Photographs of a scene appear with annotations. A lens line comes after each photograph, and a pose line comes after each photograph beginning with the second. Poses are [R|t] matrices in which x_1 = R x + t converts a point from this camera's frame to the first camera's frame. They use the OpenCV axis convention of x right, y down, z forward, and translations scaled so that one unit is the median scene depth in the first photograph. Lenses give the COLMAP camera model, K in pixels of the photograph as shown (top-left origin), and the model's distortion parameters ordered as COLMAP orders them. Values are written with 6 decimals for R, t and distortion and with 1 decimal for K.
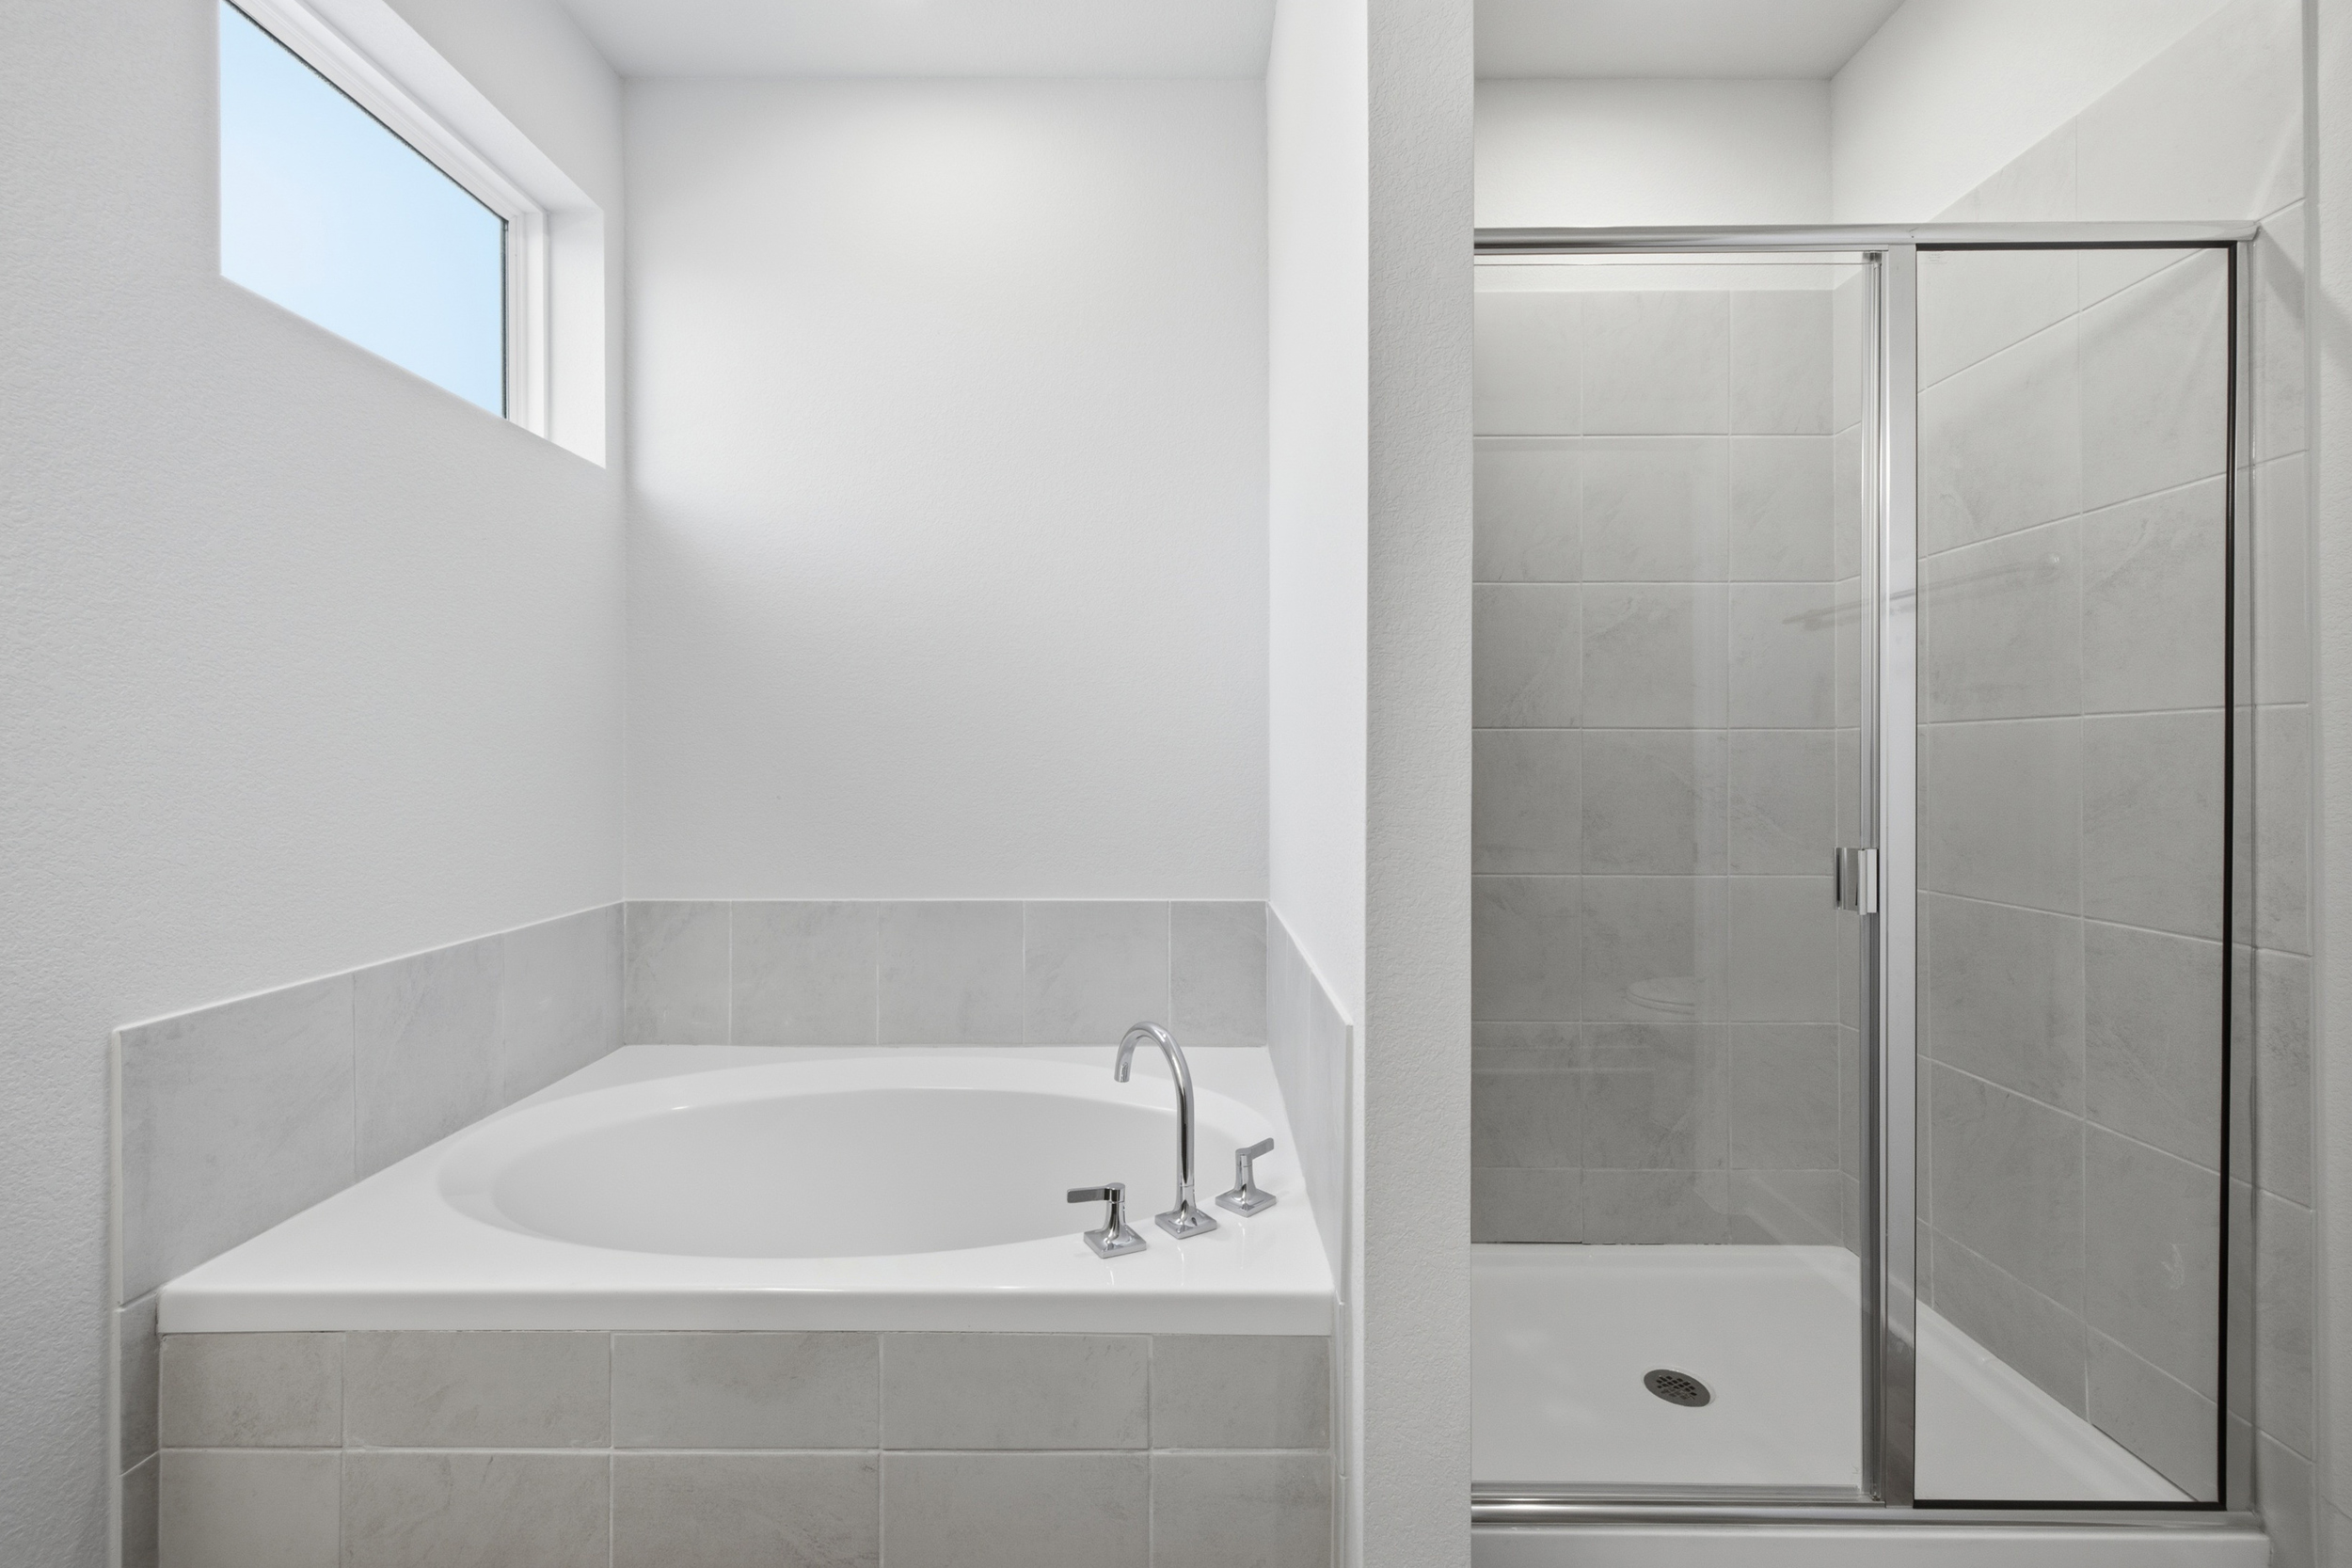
lens RADIAL K [[1015.4, 0, 1152.3], [0, 1015.4, 751.5], [0, 0, 1]] dist [0.003728, 0.000397]
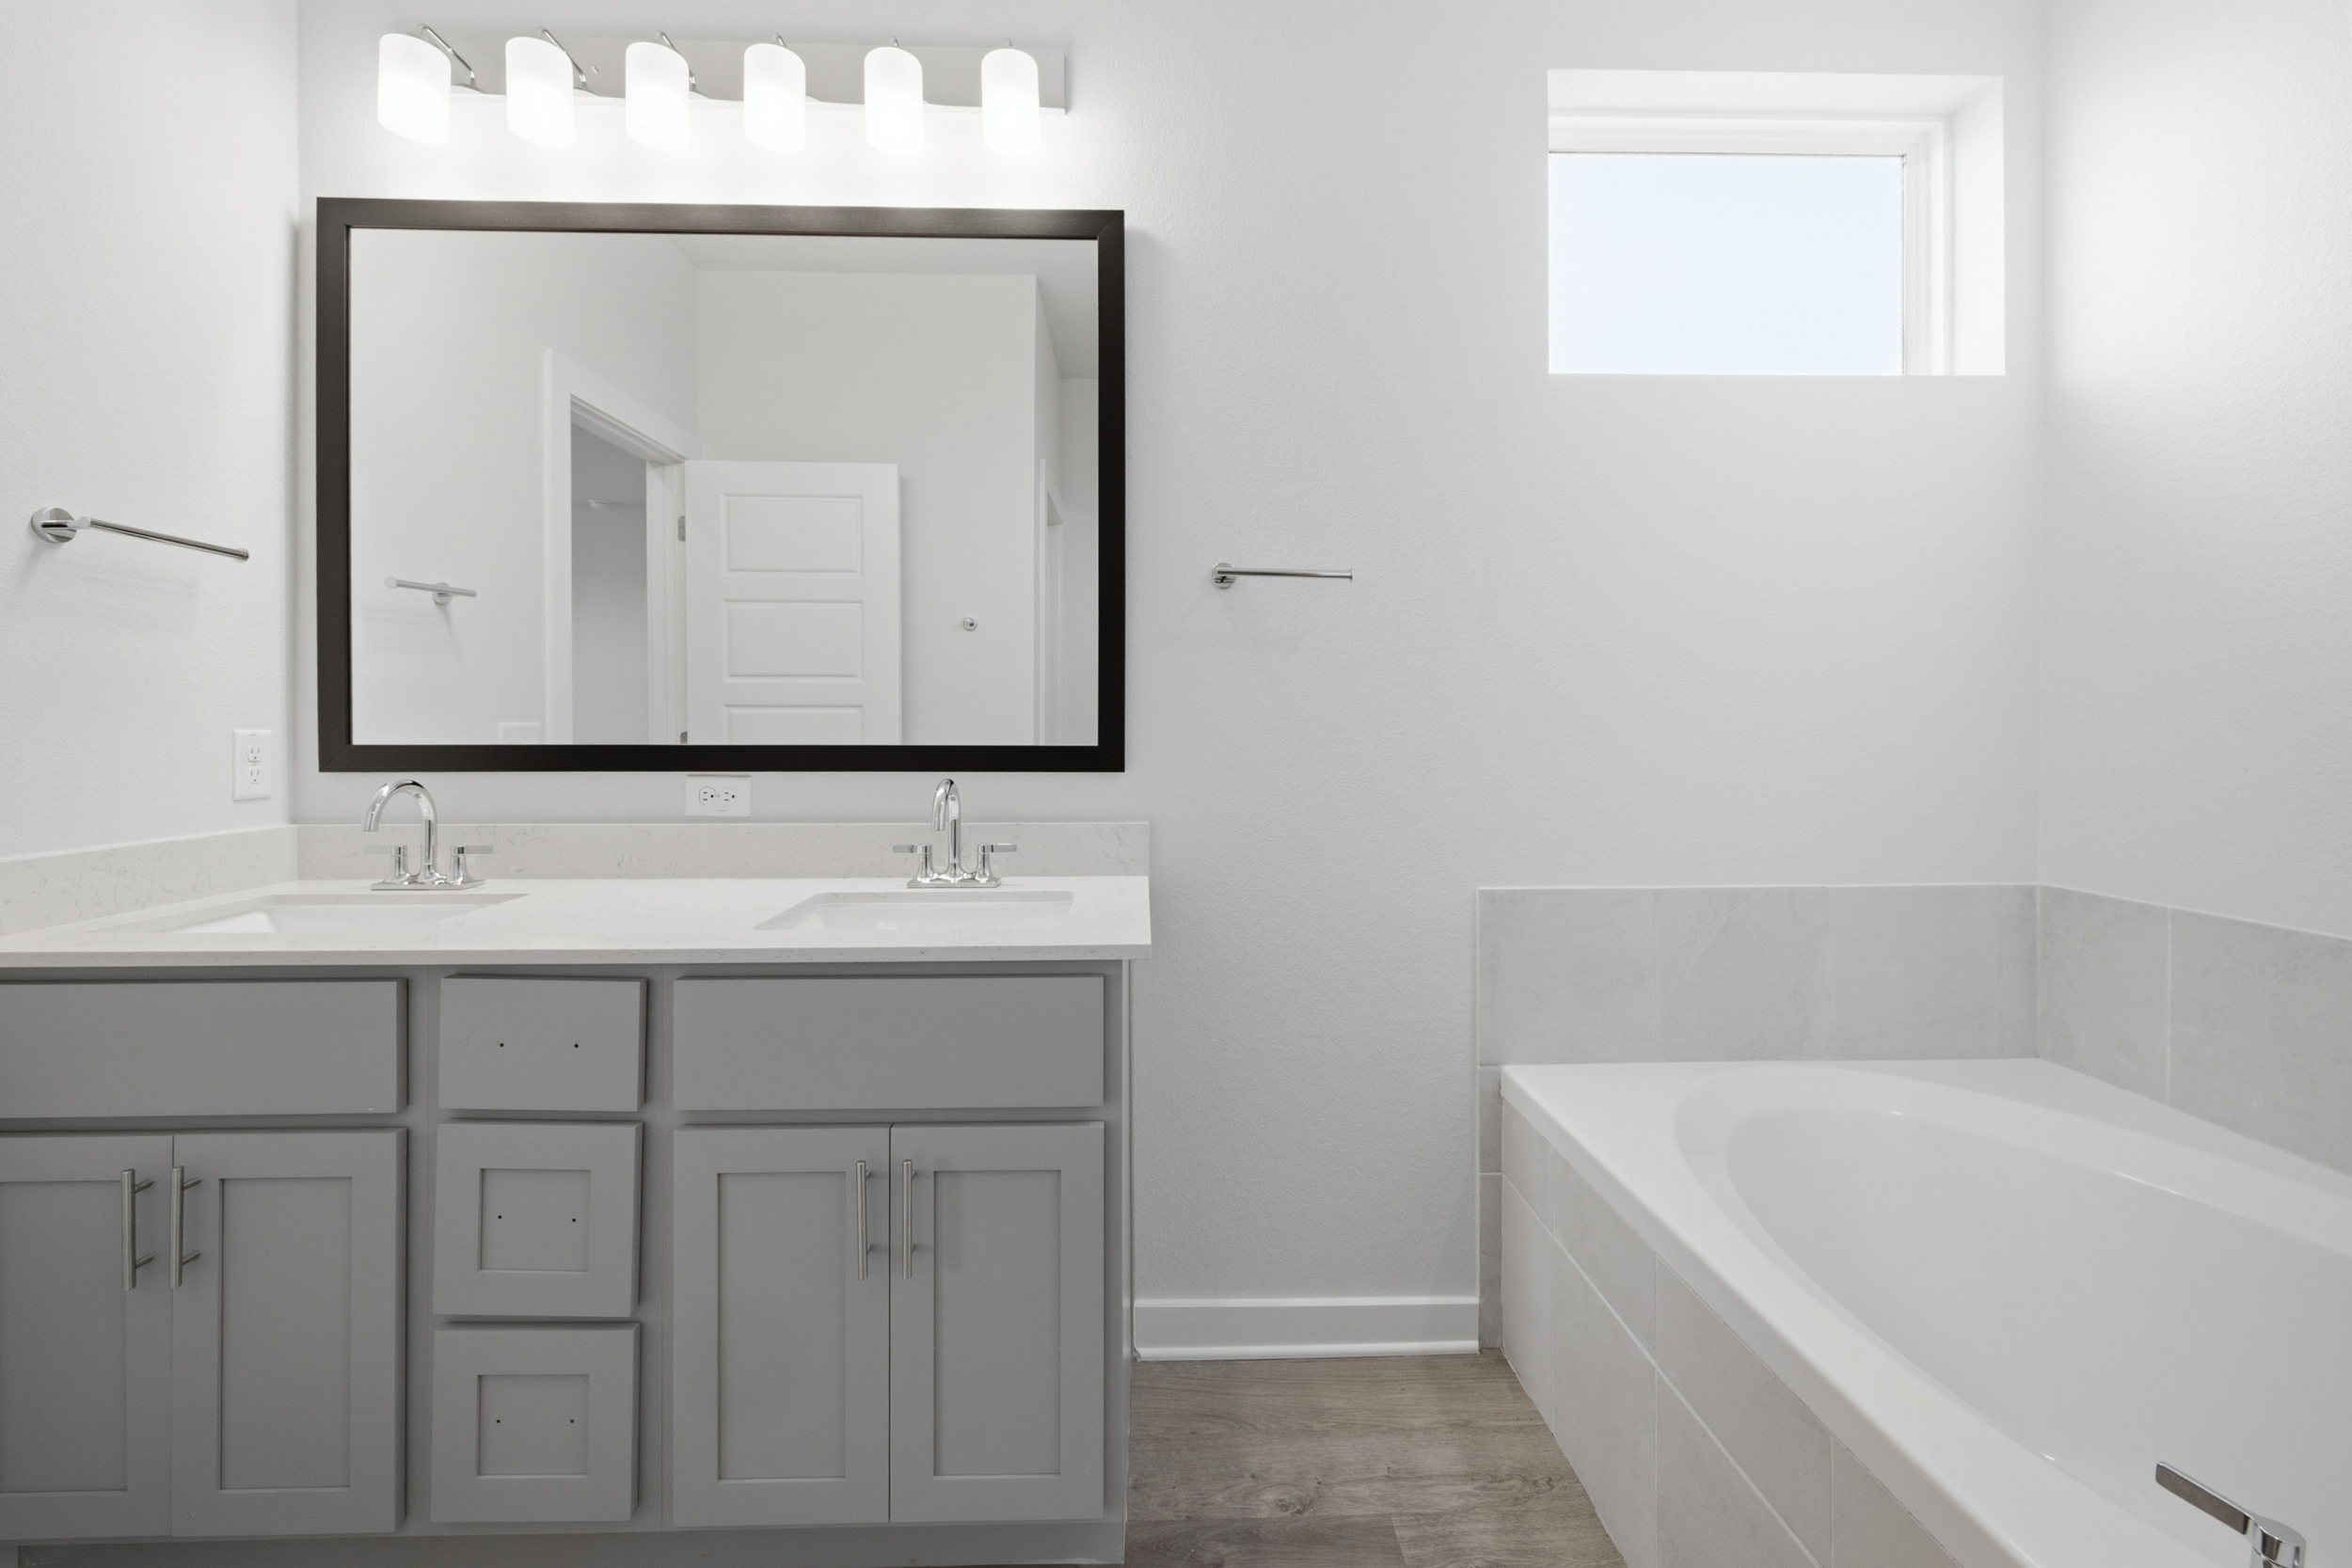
lens RADIAL K [[1076.2, 0, 1239.8], [0, 1076.2, 724.2], [0, 0, 1]] dist [0.000214, -0.000092]
pose [[0.032578, -0.001519, -0.999468, 0.337616], [0.009357, 0.999955, -0.001215, 0.010462], [0.999425, -0.009312, 0.032591, 0.315494]]
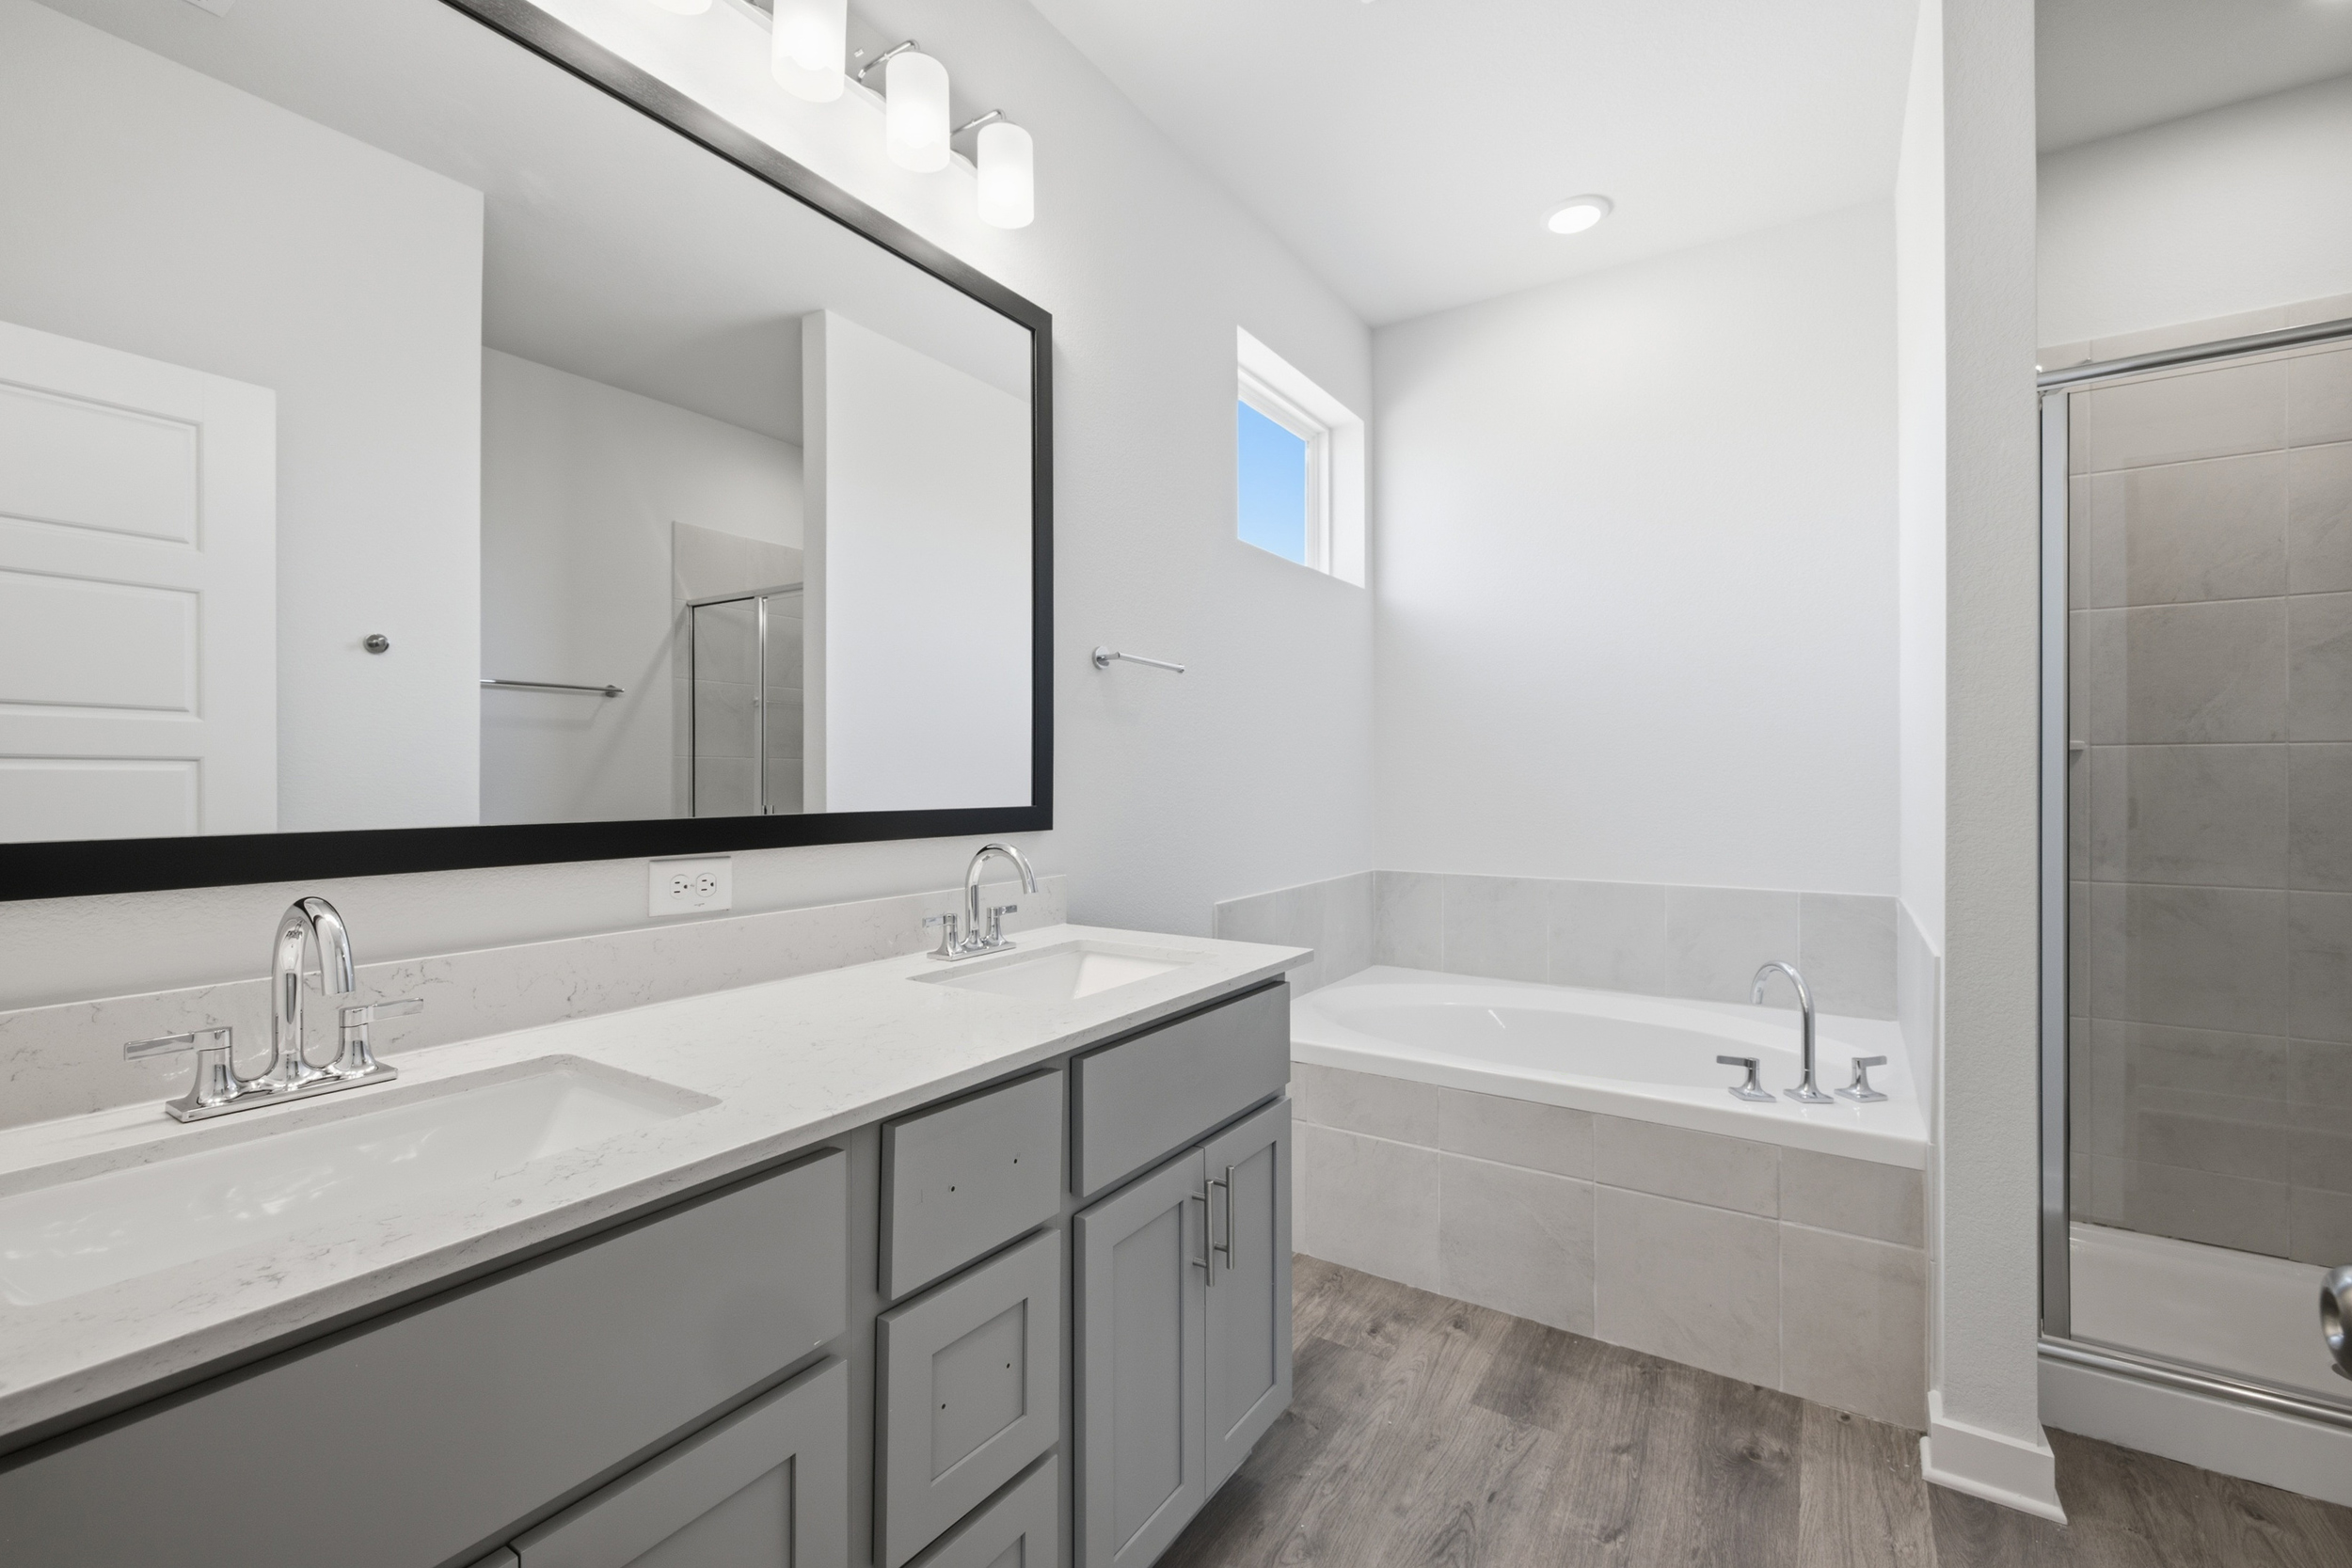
lens RADIAL K [[1063.9, 0, 1132.5], [0, 1063.9, 774.7], [0, 0, 1]] dist [0.000592, 0.000422]
pose [[0.852214, -0.003800, -0.523180, 0.005138], [0.007998, 0.999951, 0.005765, -0.006978], [0.523133, -0.009097, 0.852203, -0.541257]]
